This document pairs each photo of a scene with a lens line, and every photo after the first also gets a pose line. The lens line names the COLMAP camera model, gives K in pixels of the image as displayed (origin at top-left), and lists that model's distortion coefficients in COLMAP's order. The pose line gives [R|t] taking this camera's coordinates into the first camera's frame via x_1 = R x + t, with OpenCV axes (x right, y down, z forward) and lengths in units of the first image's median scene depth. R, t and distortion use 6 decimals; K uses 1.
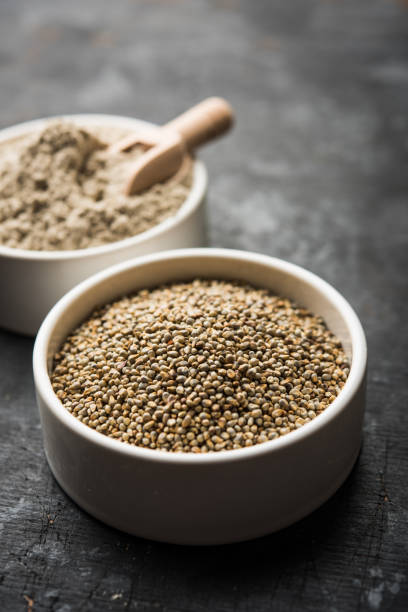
lens RADIAL K [[1059.8, 0, 205.9], [0, 1059.8, 308.5], [0, 0, 1]] dist [0.013811, 0.000000]
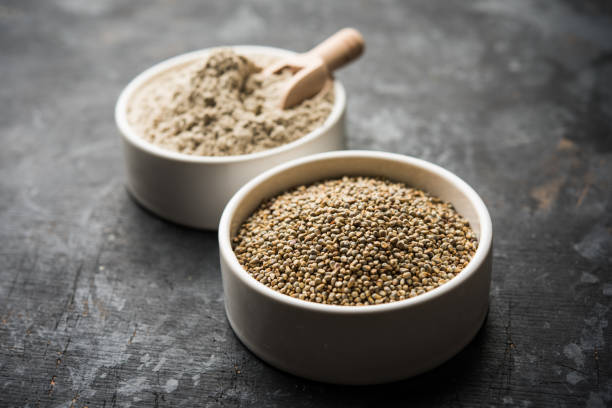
lens RADIAL K [[1059.8, 0, 307.9], [0, 1059.8, 207.3], [0, 0, 1]] dist [0.013811, 0.000000]
pose [[0.999514, -0.026098, 0.017063, -0.077785], [0.026778, 0.998803, -0.040924, 0.060313], [-0.015975, 0.041361, 0.999017, -0.213366]]
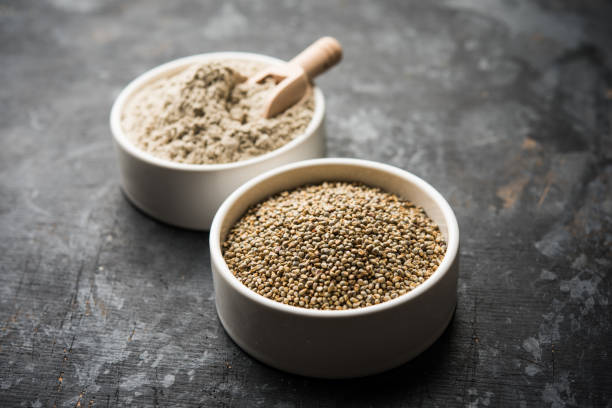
lens RADIAL K [[1059.8, 0, 307.4], [0, 1059.8, 204.8], [0, 0, 1]] dist [0.013811, 0.000000]
pose [[0.998818, -0.035651, 0.033053, -0.079951], [0.035487, 0.999355, 0.005539, -0.007961], [-0.033230, -0.004359, 0.999438, -0.325027]]
